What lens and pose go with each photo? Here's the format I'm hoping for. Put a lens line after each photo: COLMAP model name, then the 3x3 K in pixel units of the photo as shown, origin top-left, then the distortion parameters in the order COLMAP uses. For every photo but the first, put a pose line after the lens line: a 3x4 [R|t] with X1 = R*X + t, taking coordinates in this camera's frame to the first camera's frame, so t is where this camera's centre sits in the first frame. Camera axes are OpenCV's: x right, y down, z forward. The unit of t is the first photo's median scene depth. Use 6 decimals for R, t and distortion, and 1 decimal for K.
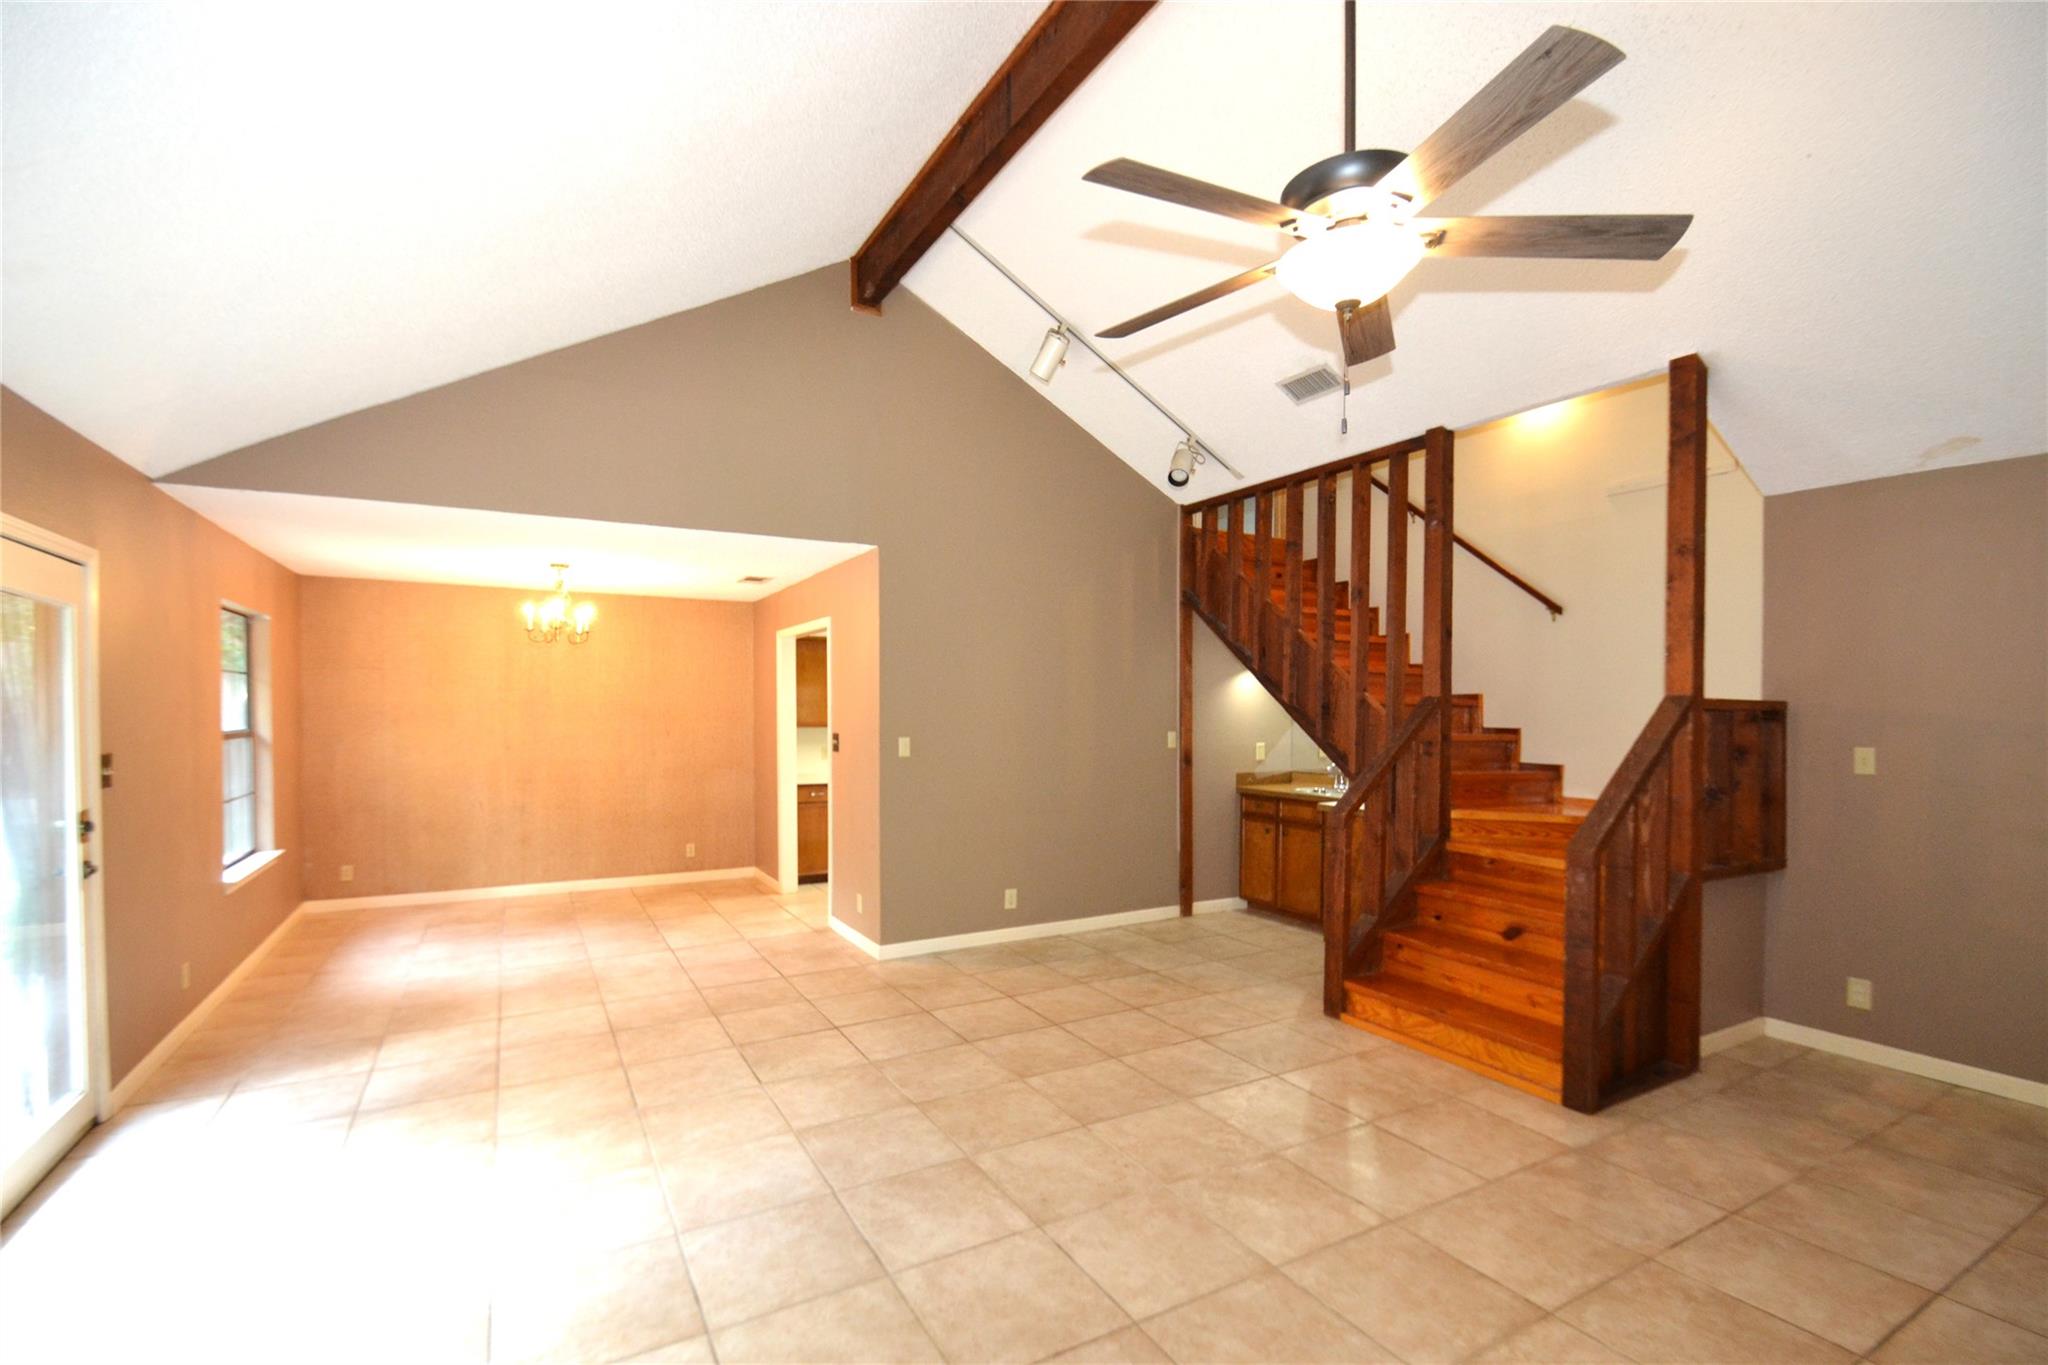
lens RADIAL K [[897.4, 0, 1013.3], [0, 897.4, 715.9], [0, 0, 1]] dist [0.003358, -0.011263]
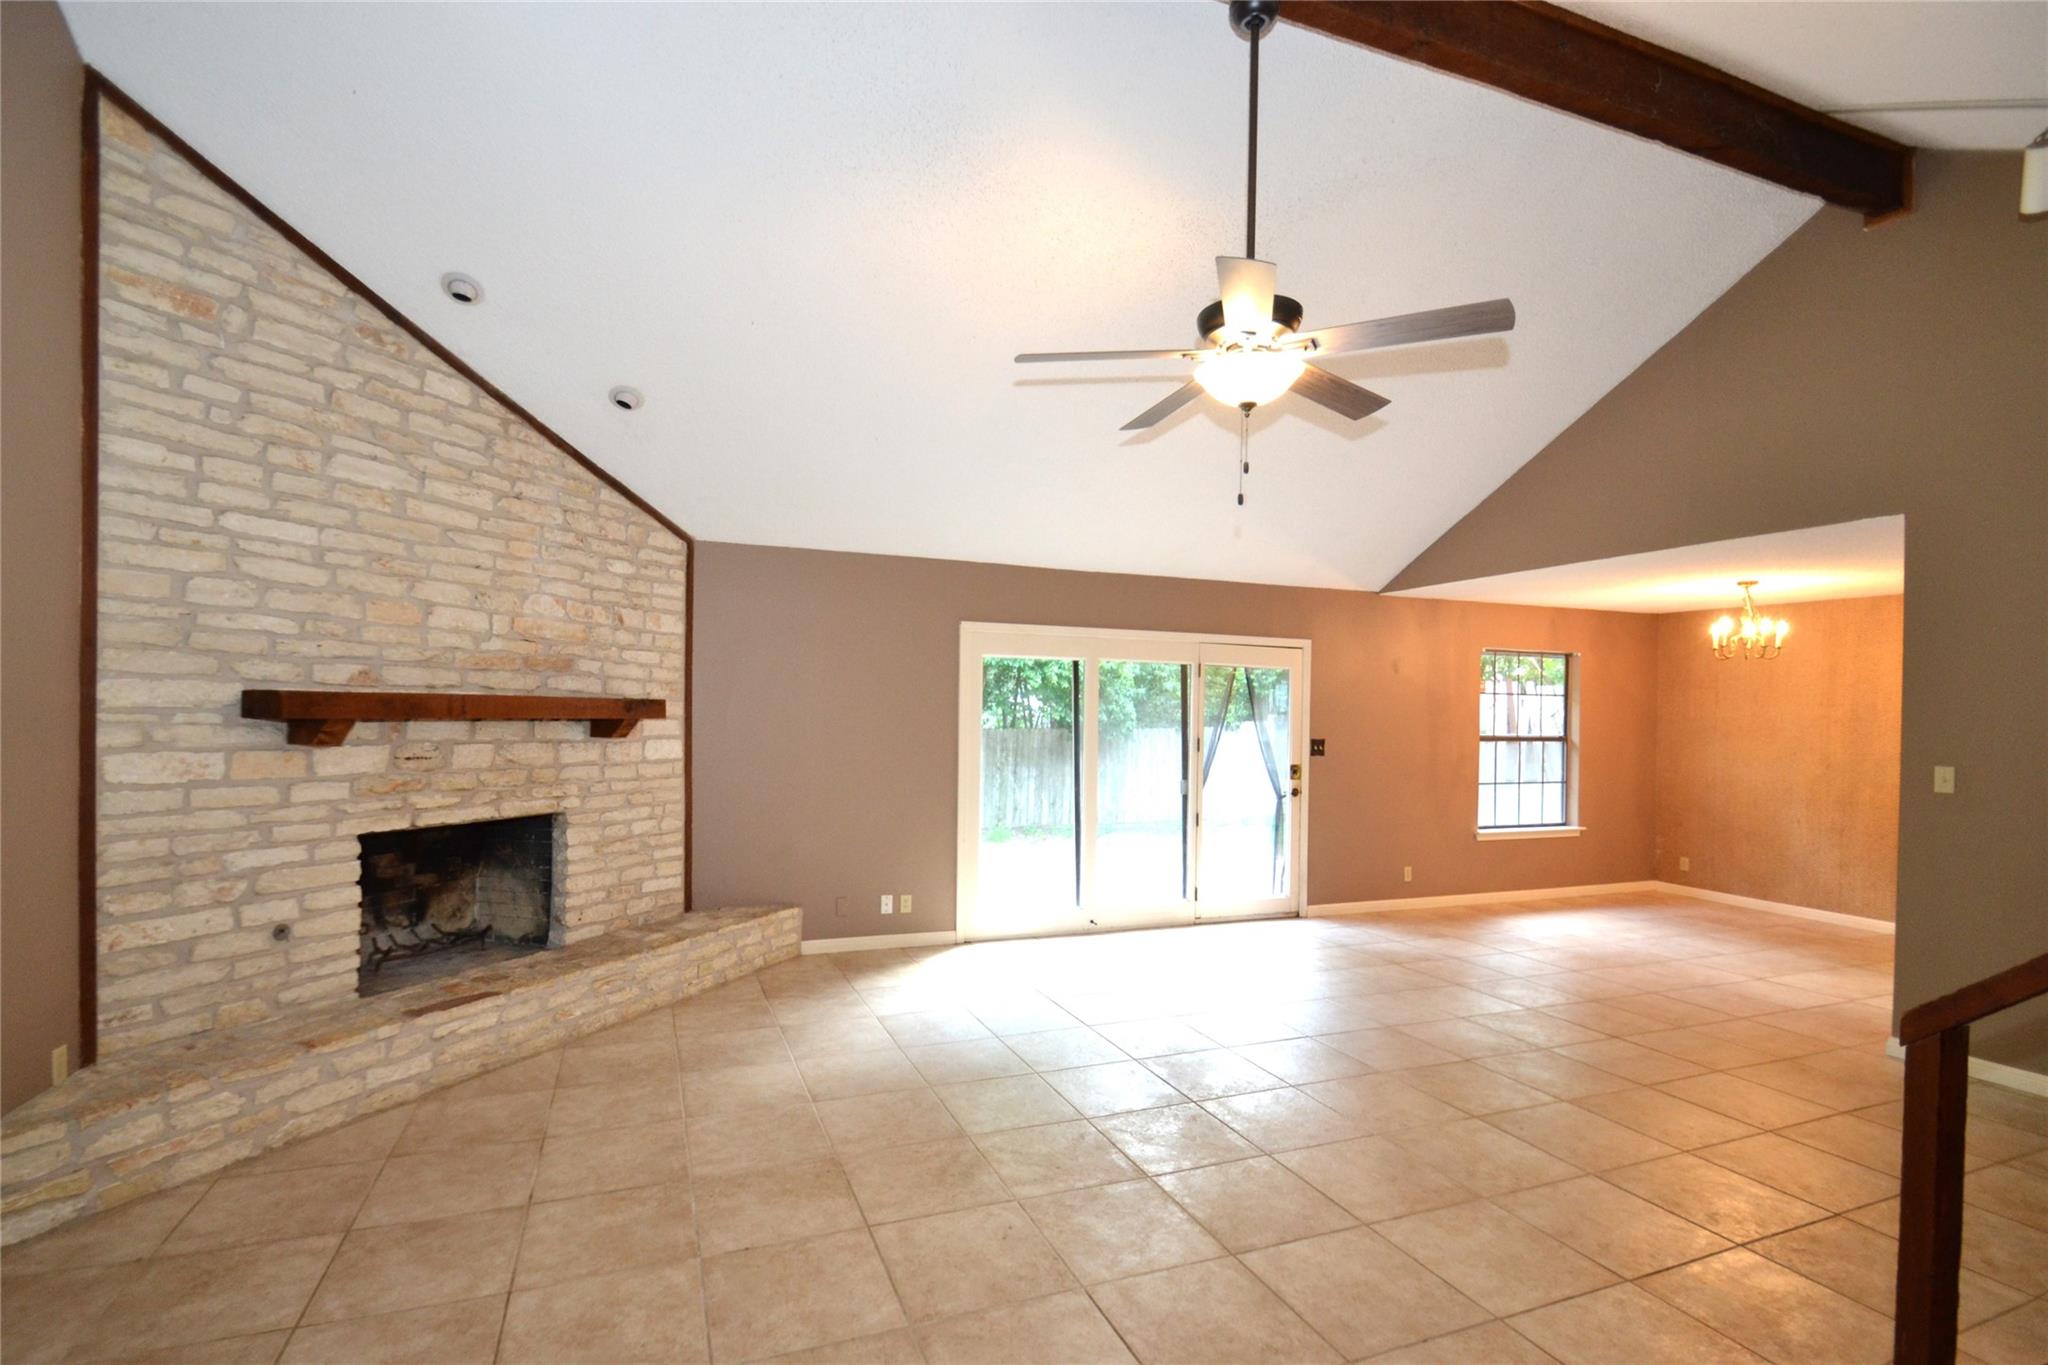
lens RADIAL K [[962.8, 0, 997.3], [0, 962.8, 715.7], [0, 0, 1]] dist [0.008779, -0.018464]
pose [[-0.139485, 0.002259, -0.990222, 0.864016], [-0.026549, 0.999629, 0.006020, -0.000230], [0.989868, 0.027129, -0.139373, 0.406047]]
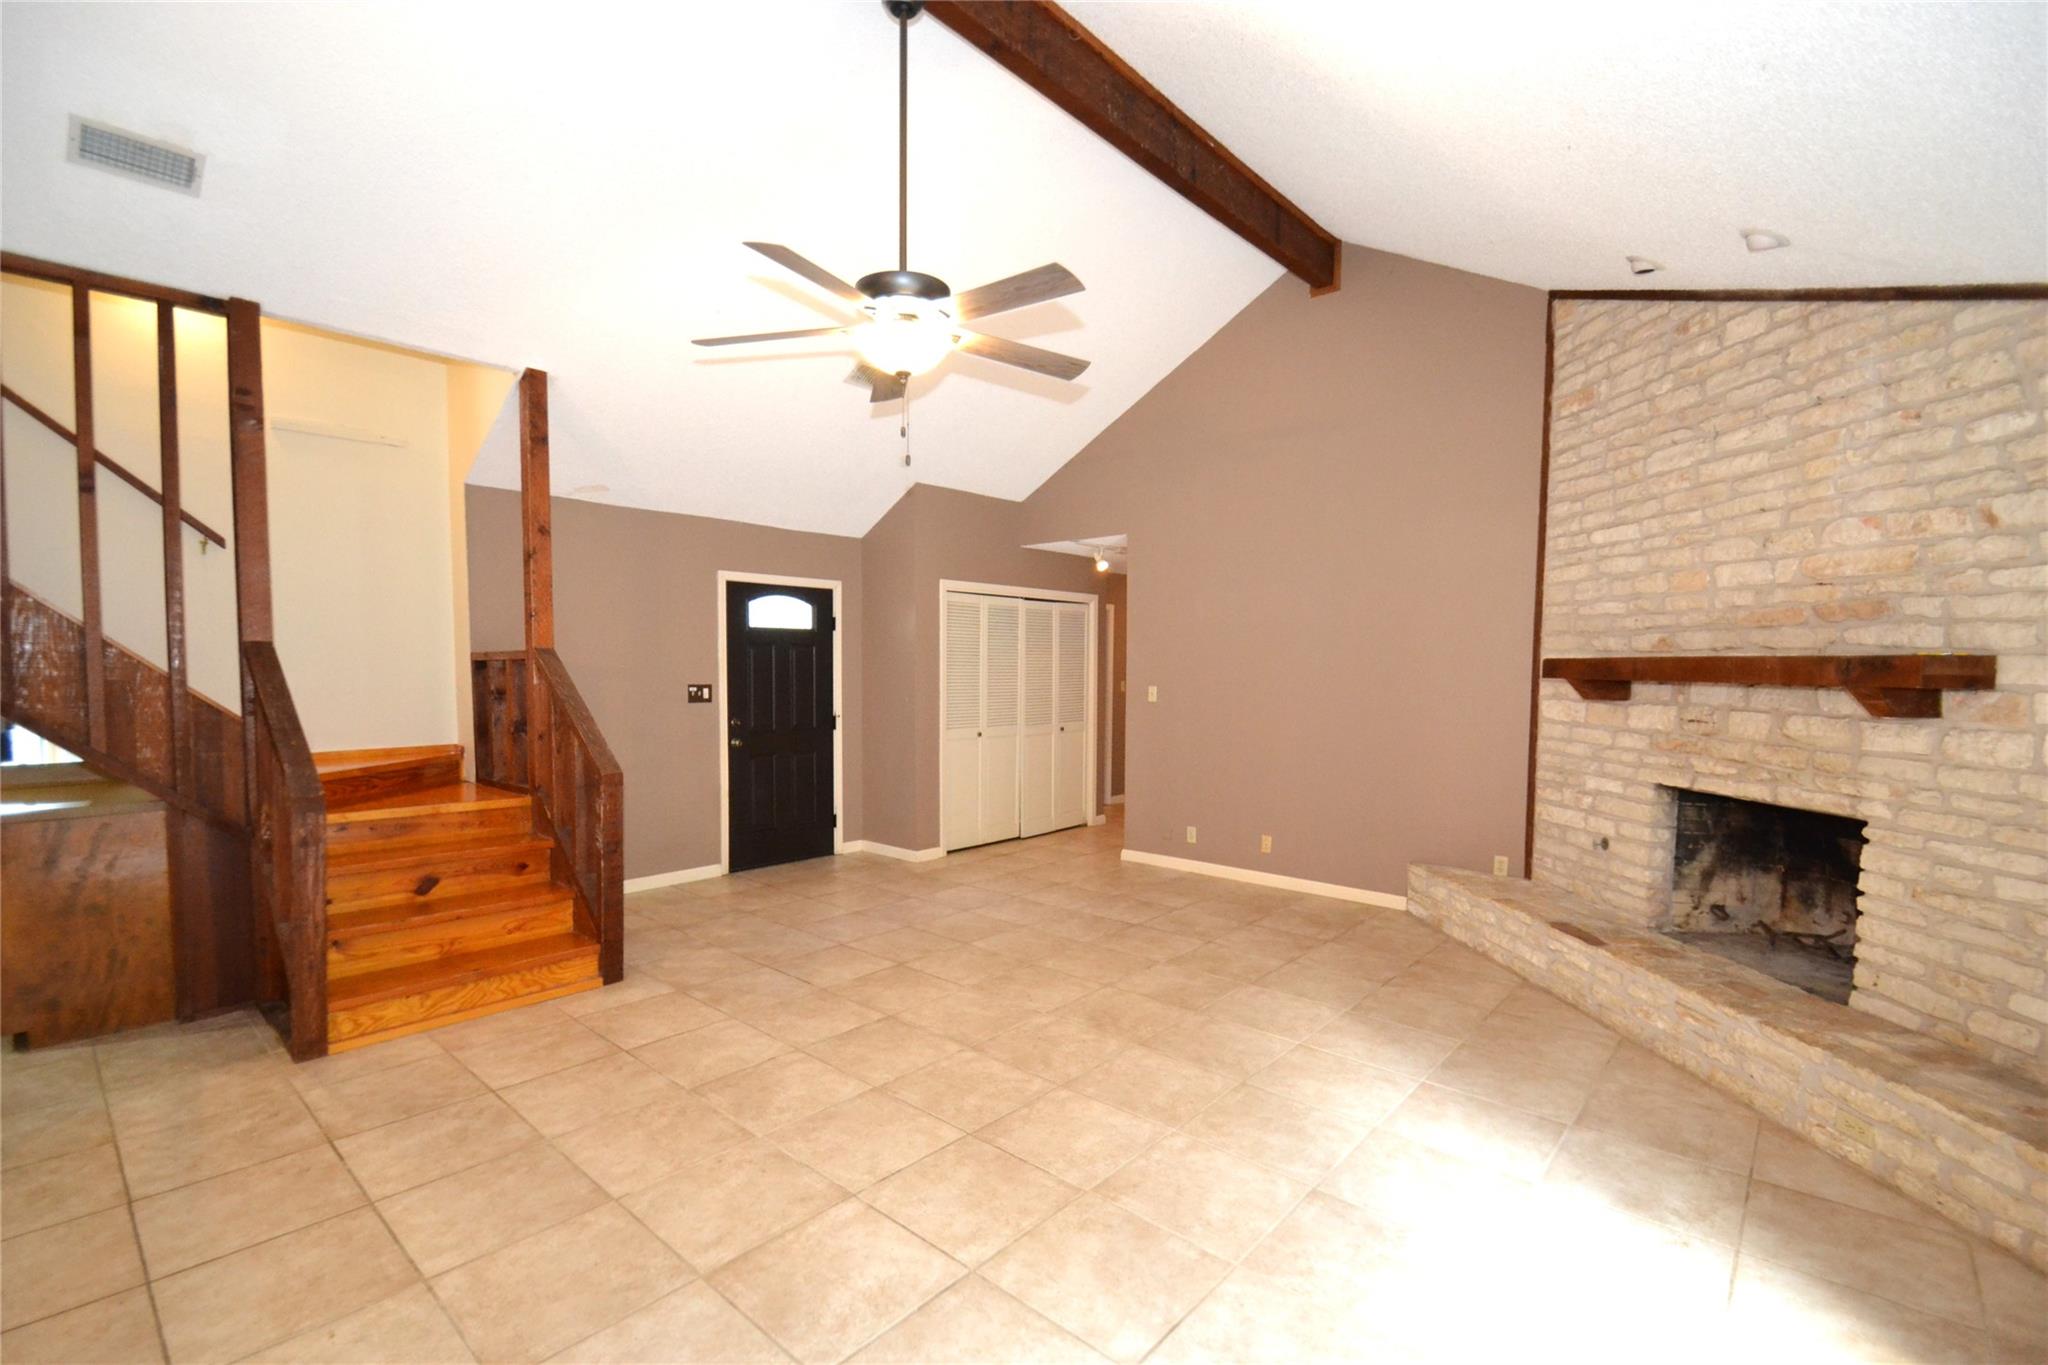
lens RADIAL K [[901.3, 0, 996.1], [0, 901.3, 712.8], [0, 0, 1]] dist [0.001697, -0.012580]
pose [[-0.312143, -0.052714, 0.948571, -0.497240], [0.004492, 0.998366, 0.056959, -0.000151], [-0.950024, 0.022040, -0.311397, 0.628188]]
